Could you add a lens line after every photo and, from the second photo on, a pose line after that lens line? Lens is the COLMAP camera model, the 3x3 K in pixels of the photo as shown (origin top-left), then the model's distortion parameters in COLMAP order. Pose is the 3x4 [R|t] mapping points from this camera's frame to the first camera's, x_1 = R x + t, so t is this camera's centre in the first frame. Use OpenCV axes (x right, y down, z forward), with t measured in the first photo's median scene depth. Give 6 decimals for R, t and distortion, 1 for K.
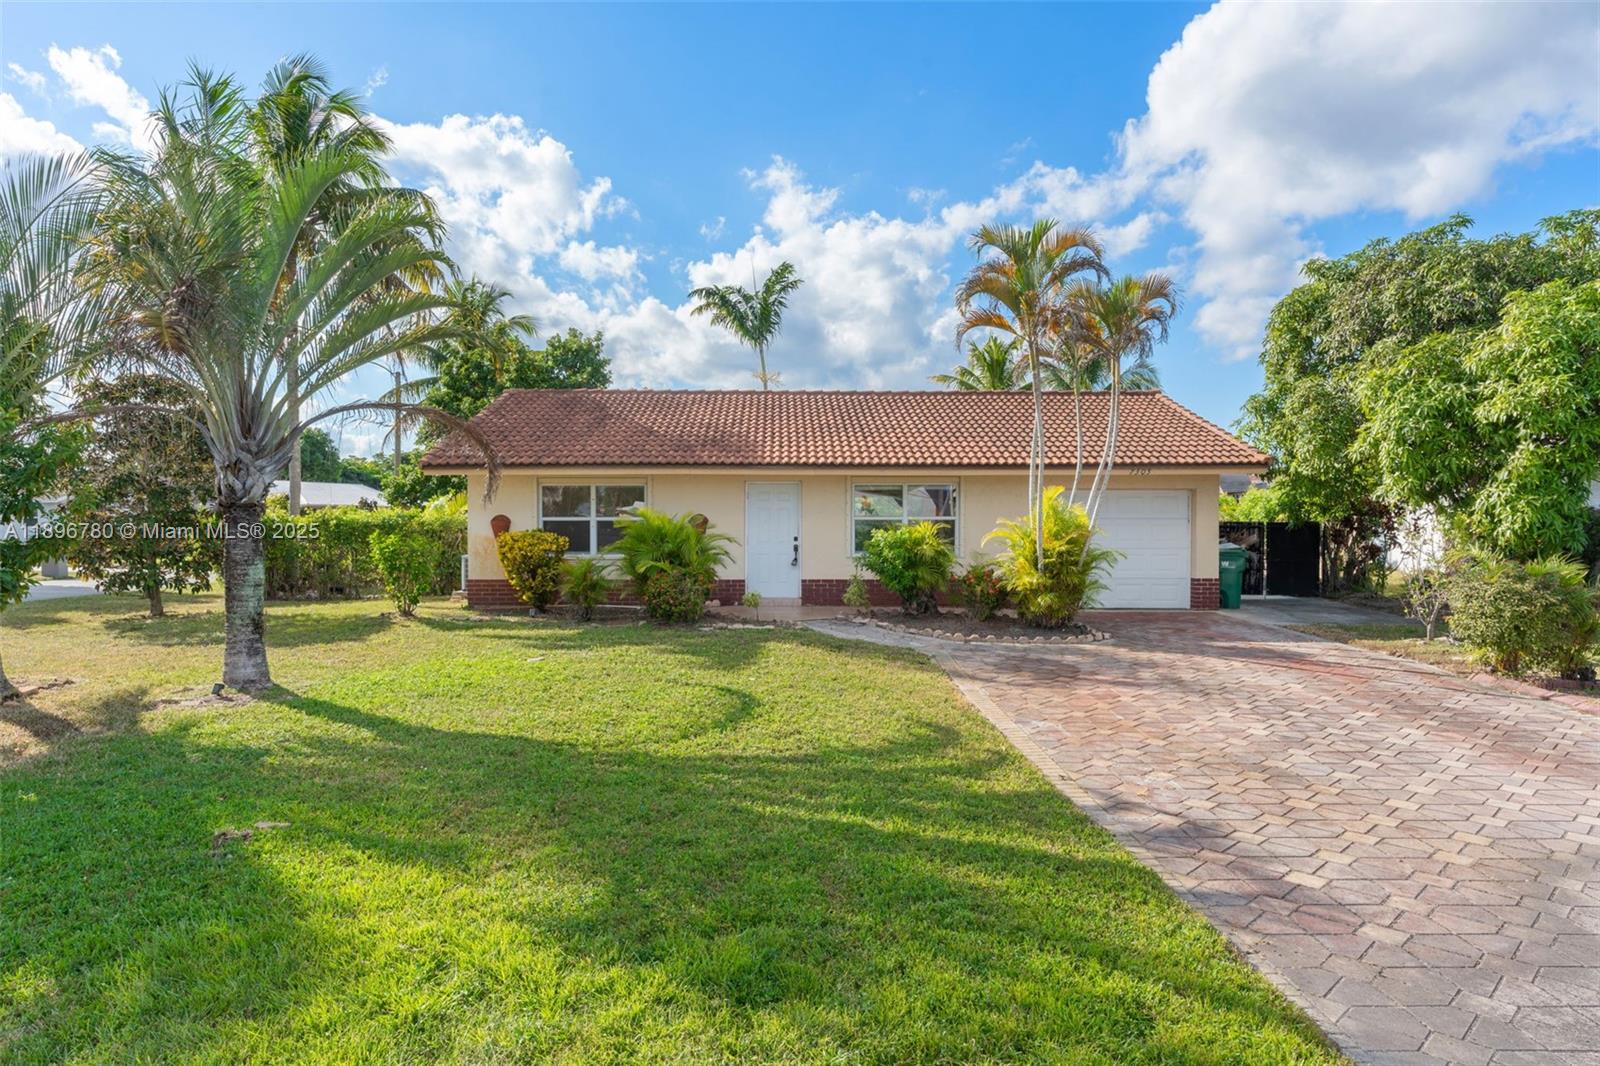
lens RADIAL K [[737.6, 0, 789.5], [0, 737.6, 523.7], [0, 0, 1]] dist [-0.002901, 0.000654]
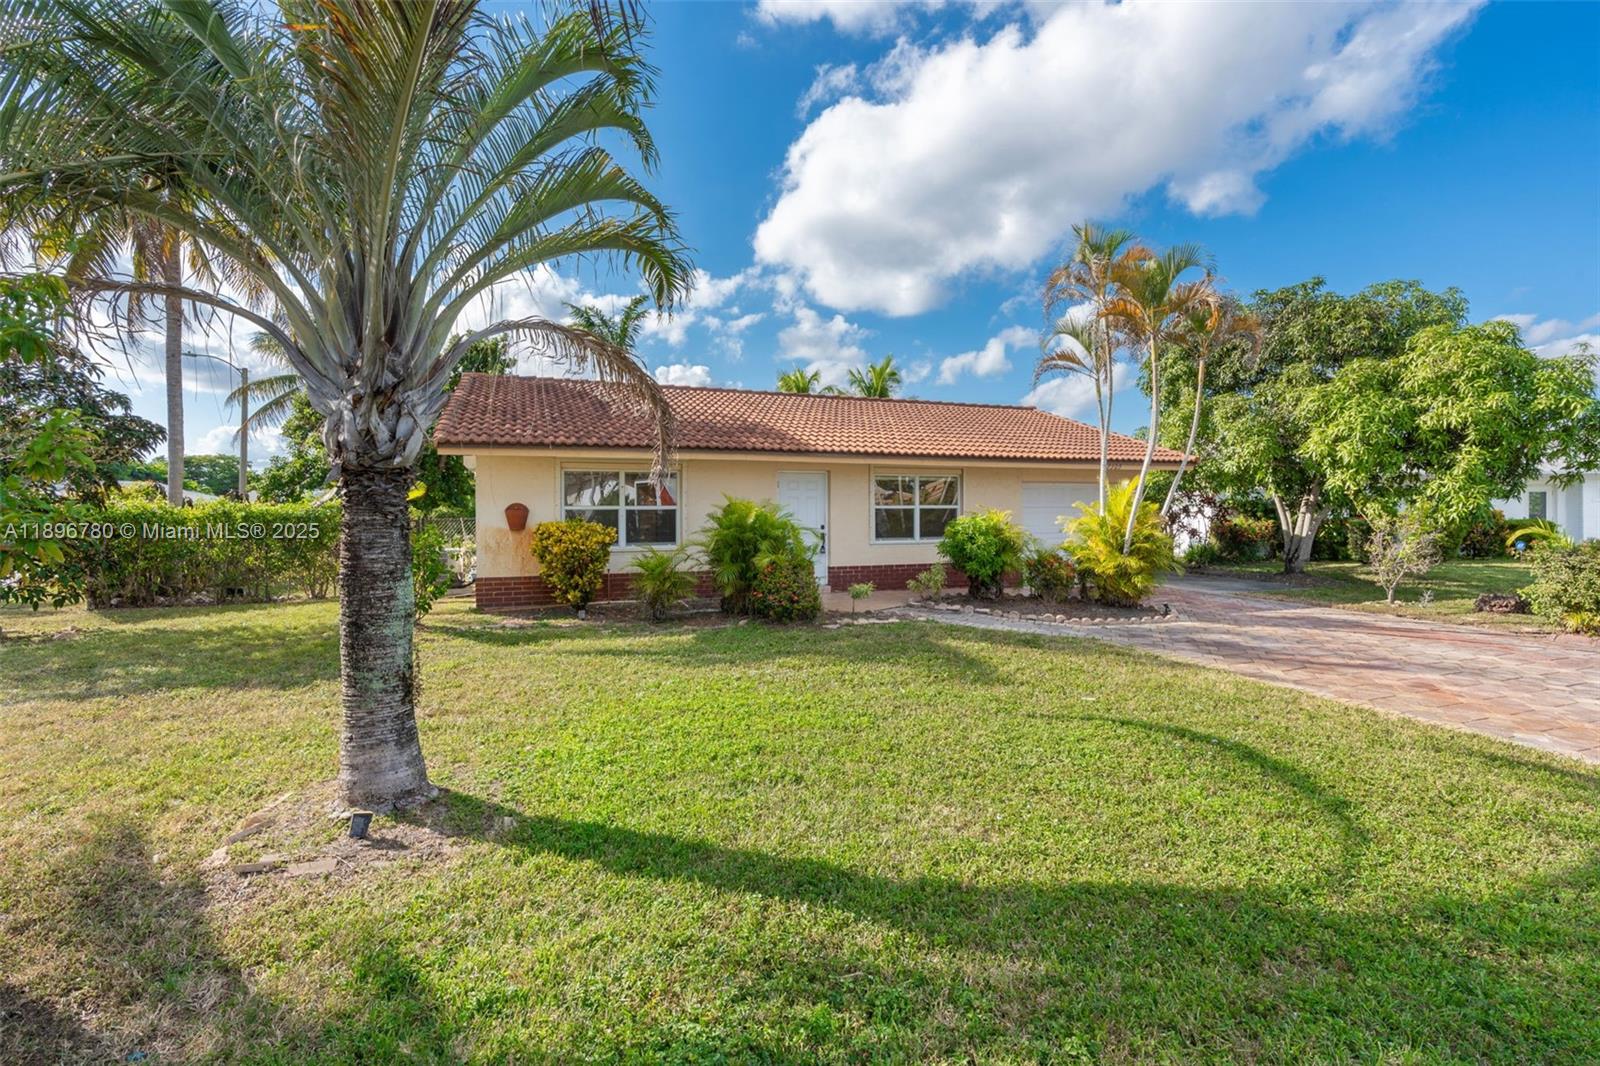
lens RADIAL K [[594.4, 0, 800.2], [0, 594.4, 508.2], [0, 0, 1]] dist [-0.008693, 0.000019]
pose [[0.961923, -0.001565, 0.273315, -0.350248], [0.005137, 0.999911, -0.012353, 0.006148], [-0.273271, 0.013286, 0.961845, 0.305320]]
